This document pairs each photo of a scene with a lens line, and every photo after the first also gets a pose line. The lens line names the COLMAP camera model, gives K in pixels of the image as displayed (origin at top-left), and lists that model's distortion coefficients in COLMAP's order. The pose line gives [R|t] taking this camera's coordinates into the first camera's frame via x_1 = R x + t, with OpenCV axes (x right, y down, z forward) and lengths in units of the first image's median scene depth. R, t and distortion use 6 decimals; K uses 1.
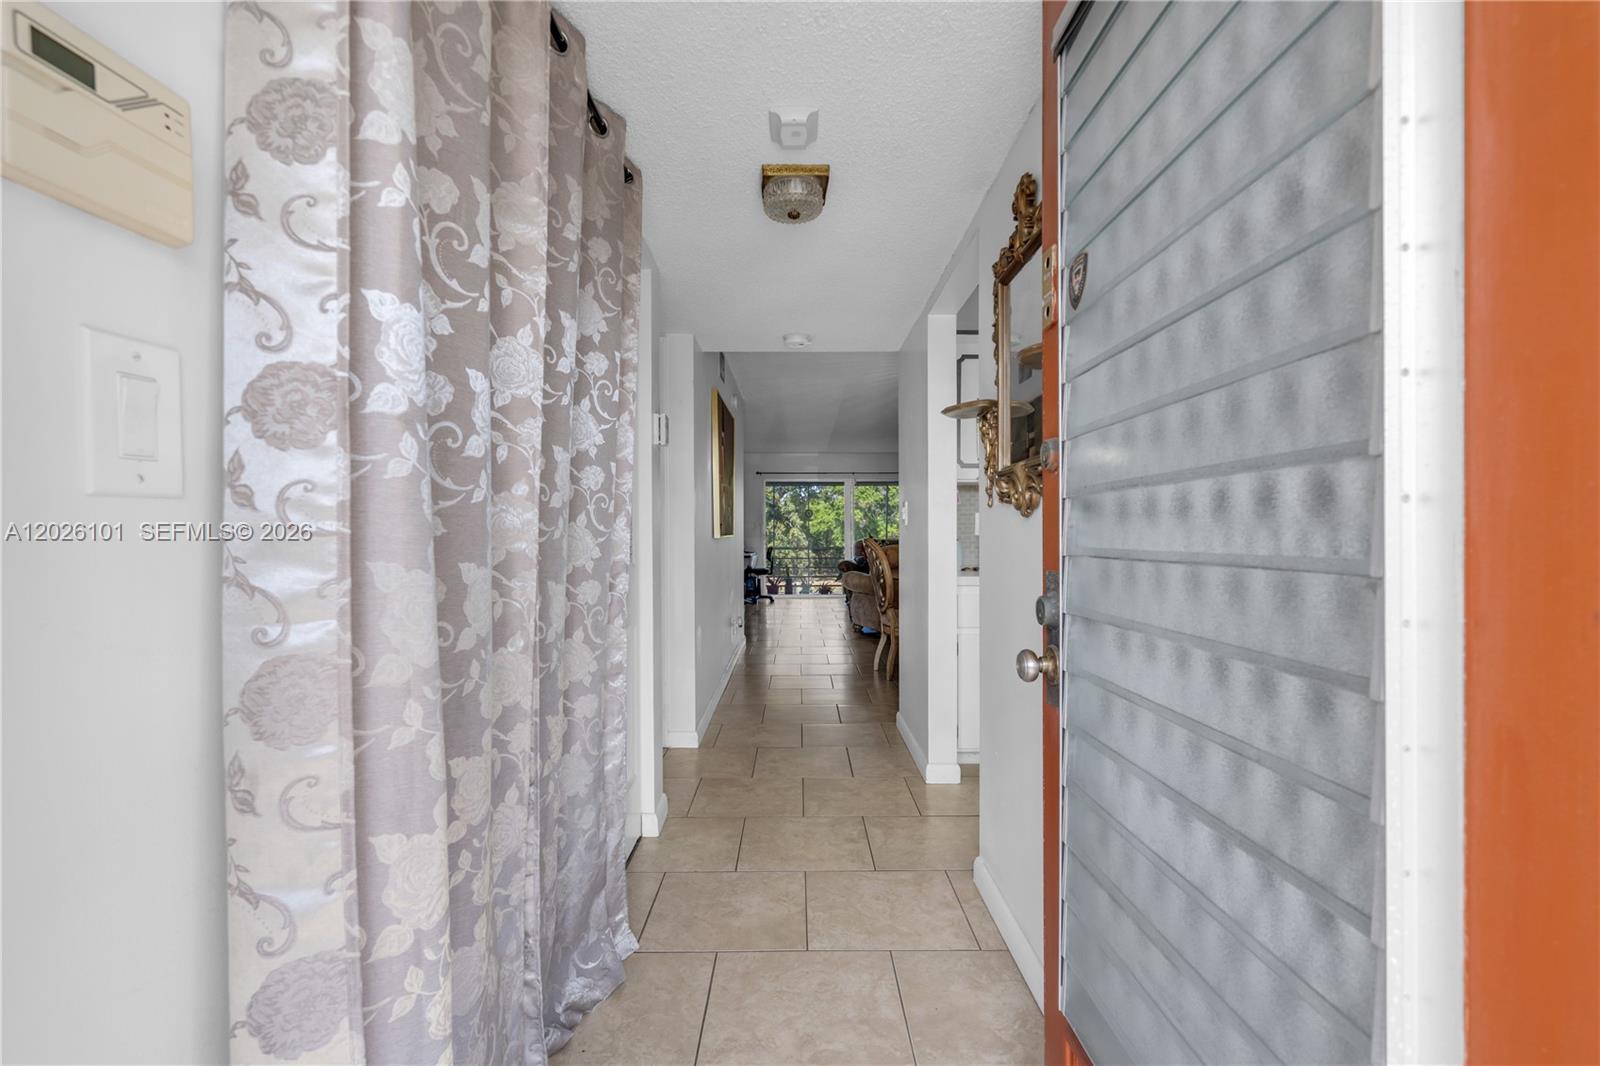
lens RADIAL K [[757.5, 0, 800.8], [0, 757.5, 536.1], [0, 0, 1]] dist [-0.000041, 0.000000]
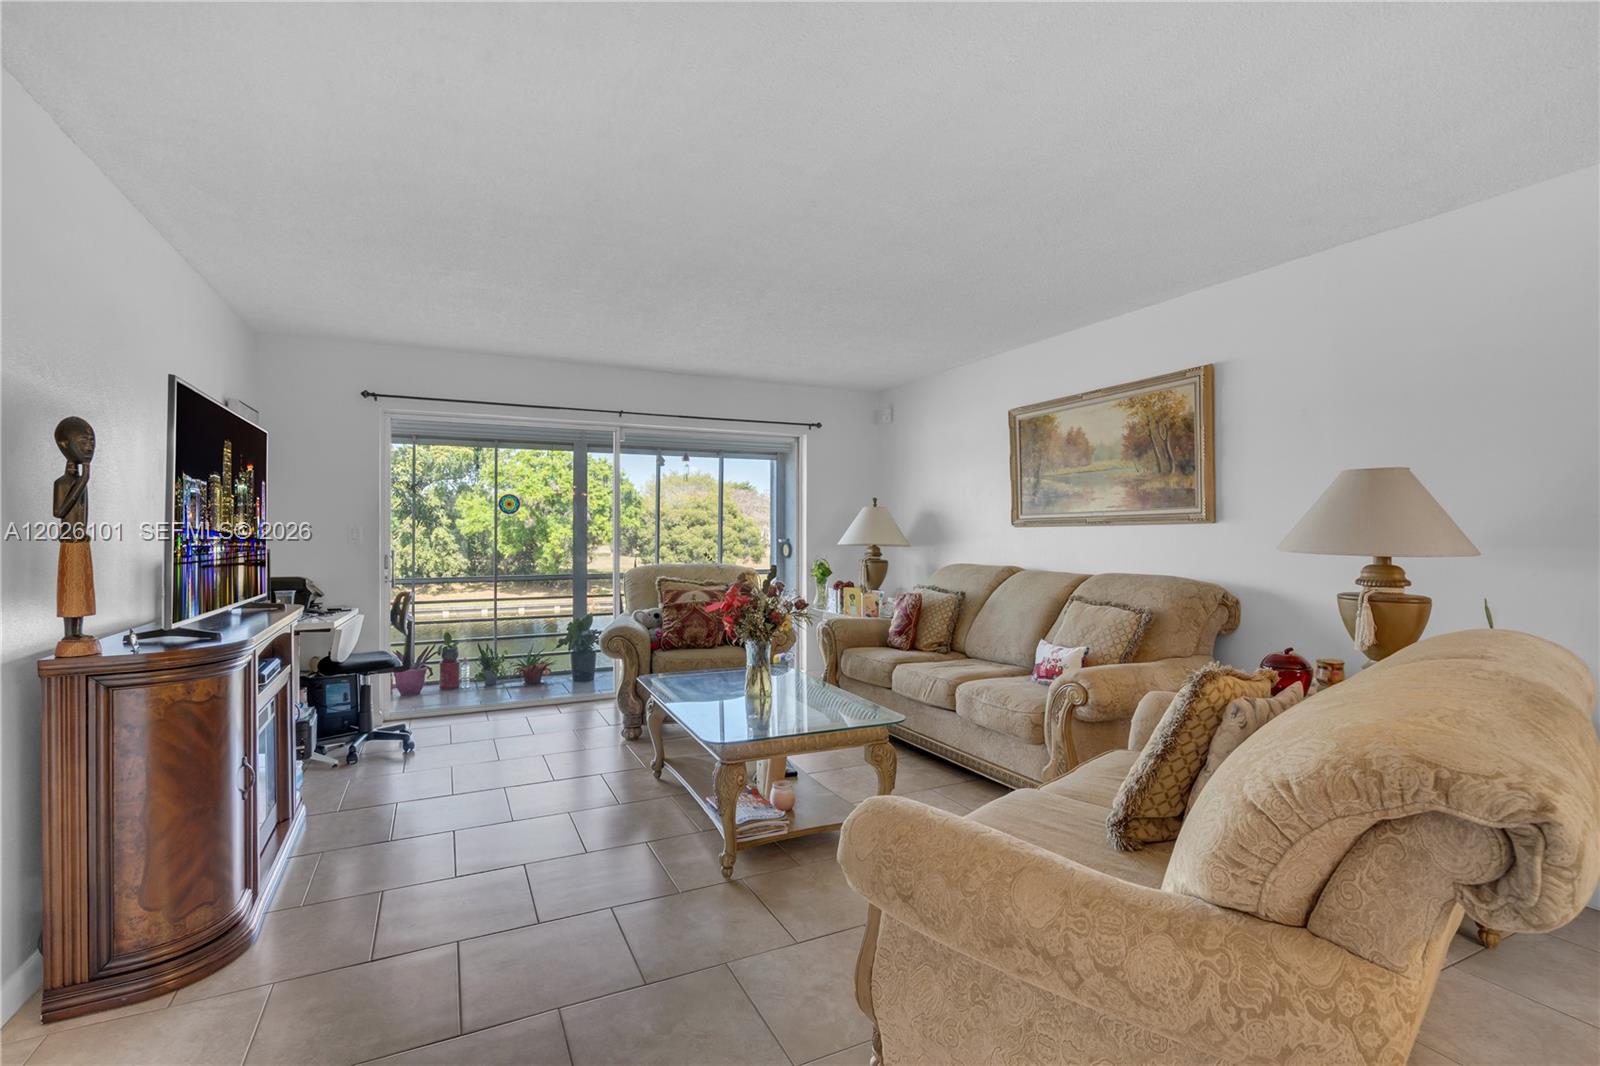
lens RADIAL K [[734.7, 0, 802.7], [0, 734.7, 527.8], [0, 0, 1]] dist [-0.001662, -0.000233]
pose [[0.898015, 0.009835, 0.439855, -0.004937], [-0.004812, 0.999910, -0.012534, -0.002608], [-0.439939, 0.009139, 0.897981, 0.125211]]
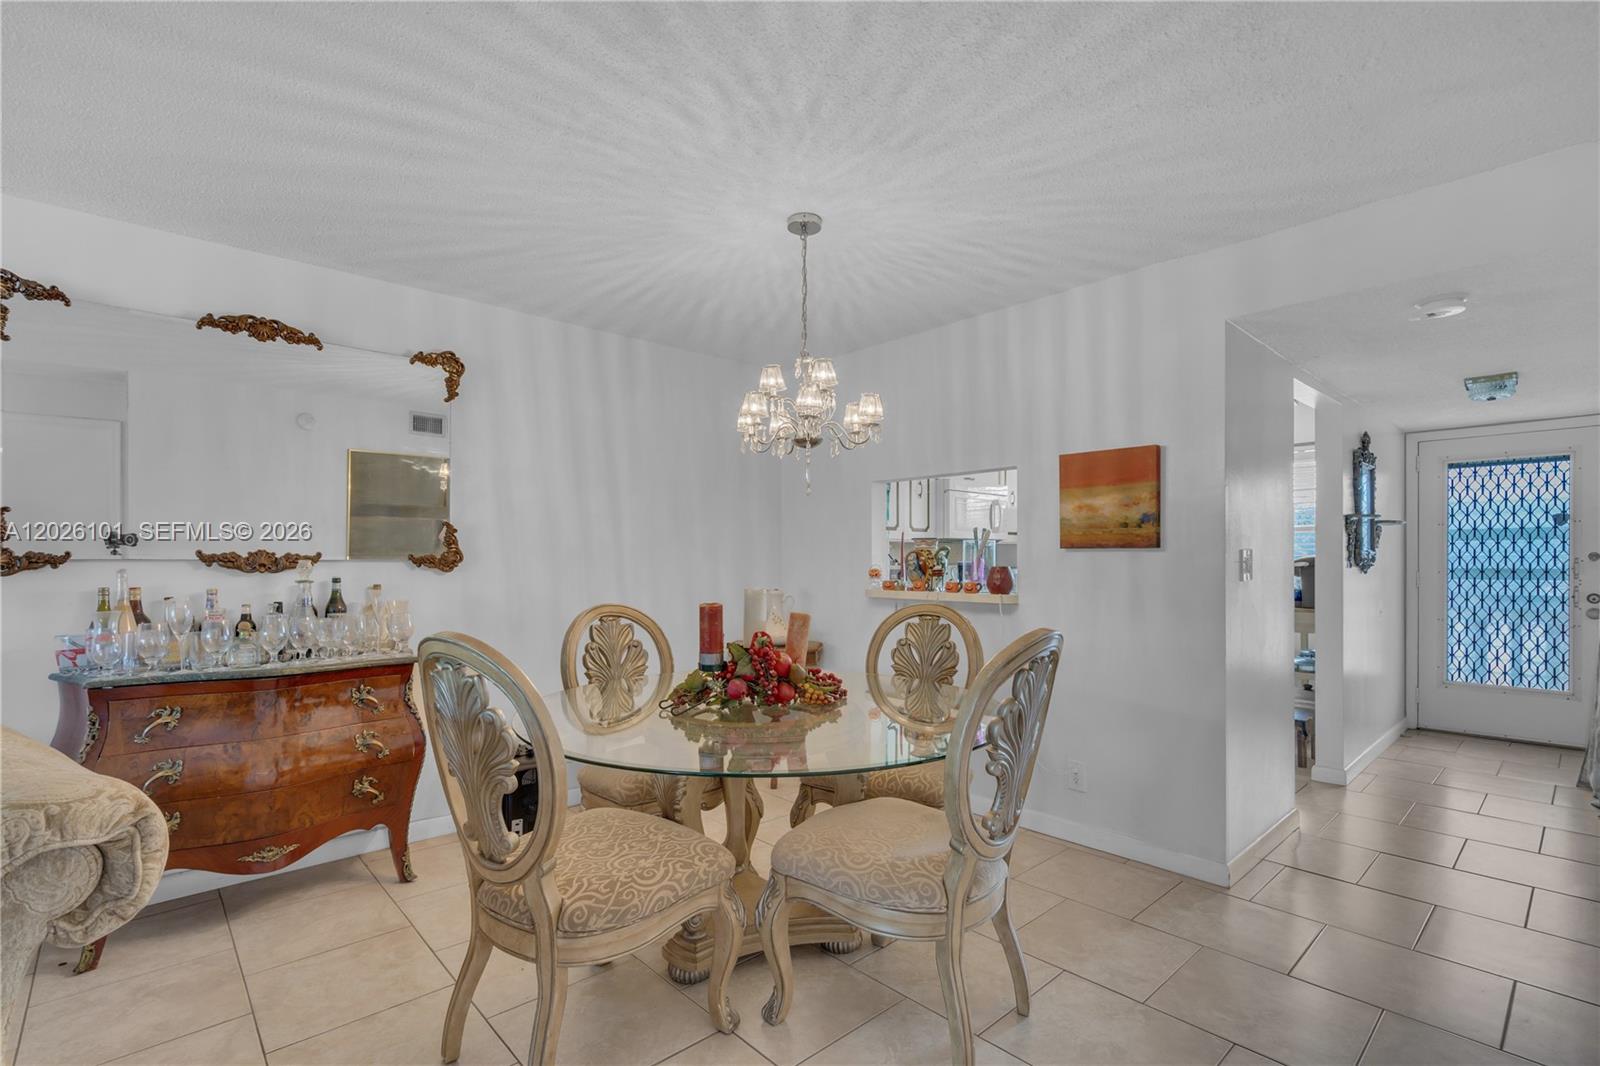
lens RADIAL K [[734.7, 0, 801.0], [0, 734.7, 540.6], [0, 0, 1]] dist [-0.001662, -0.000233]
pose [[-0.674718, 0.029670, 0.737479, -0.006984], [0.011735, 0.999497, -0.029476, -0.002588], [-0.737983, -0.011234, -0.674726, 0.130598]]
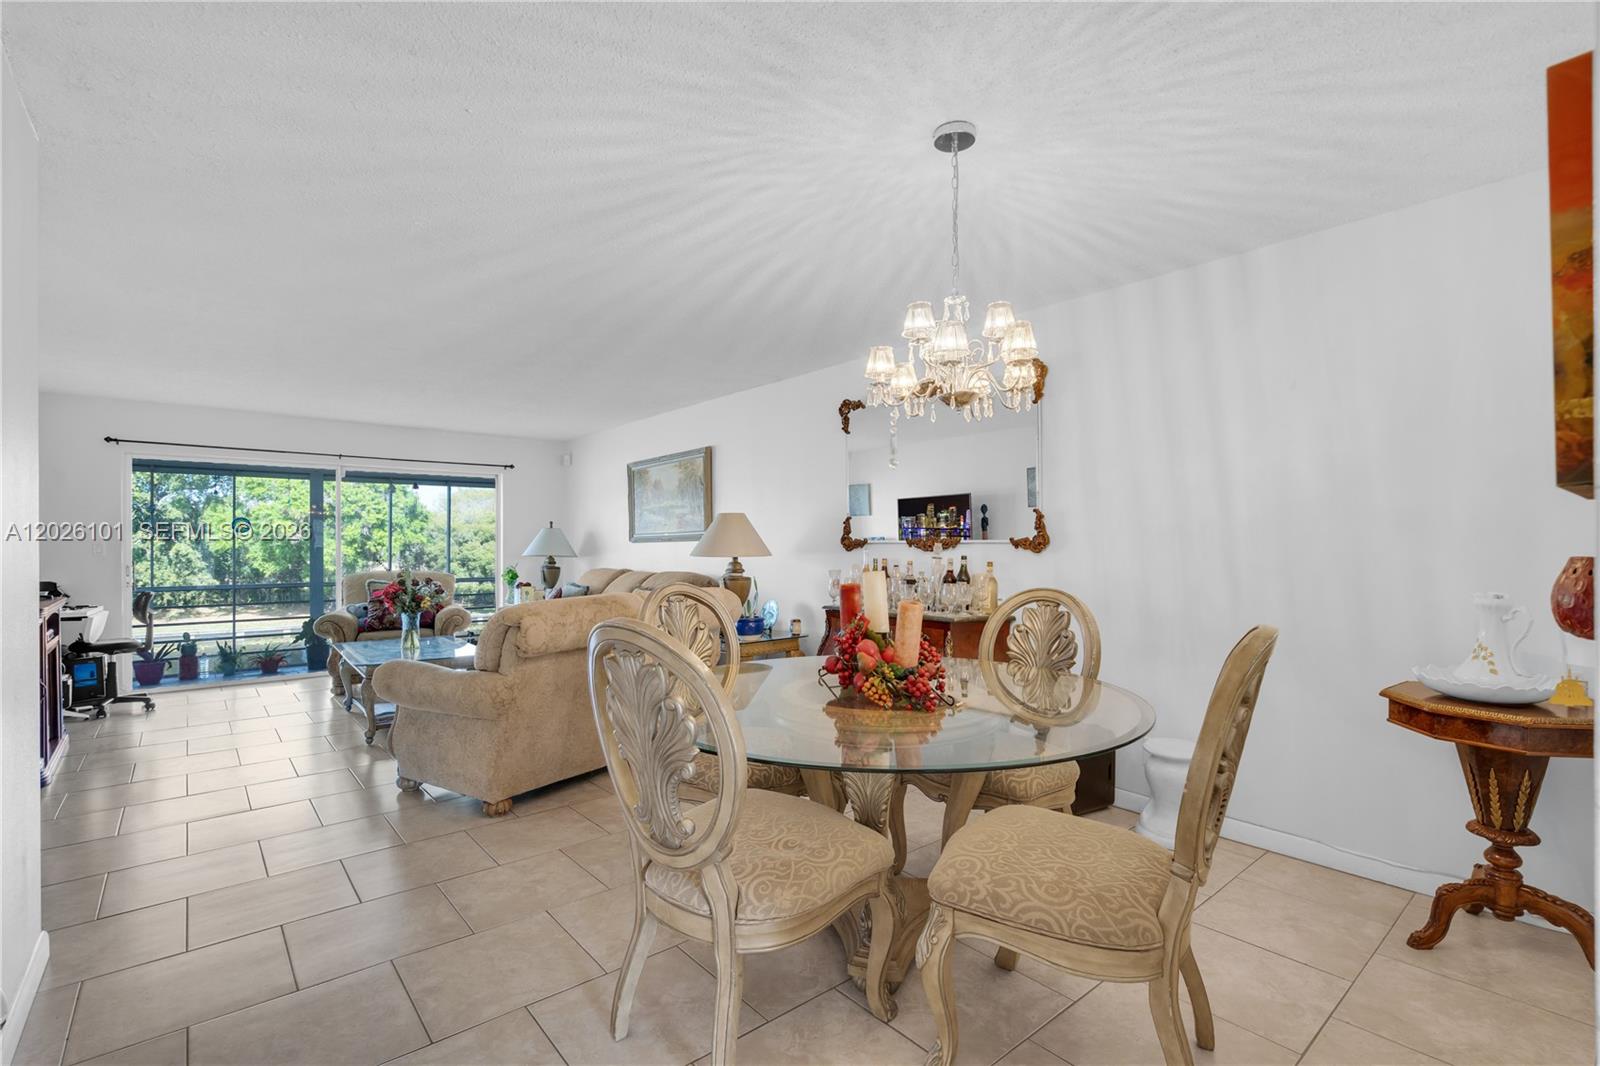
lens RADIAL K [[734.7, 0, 806.6], [0, 734.7, 545.2], [0, 0, 1]] dist [-0.001662, -0.000233]
pose [[0.763679, 0.006694, 0.645562, -0.004258], [-0.000171, 0.999948, -0.010167, -0.002201], [-0.645596, 0.007654, 0.763640, 0.078330]]
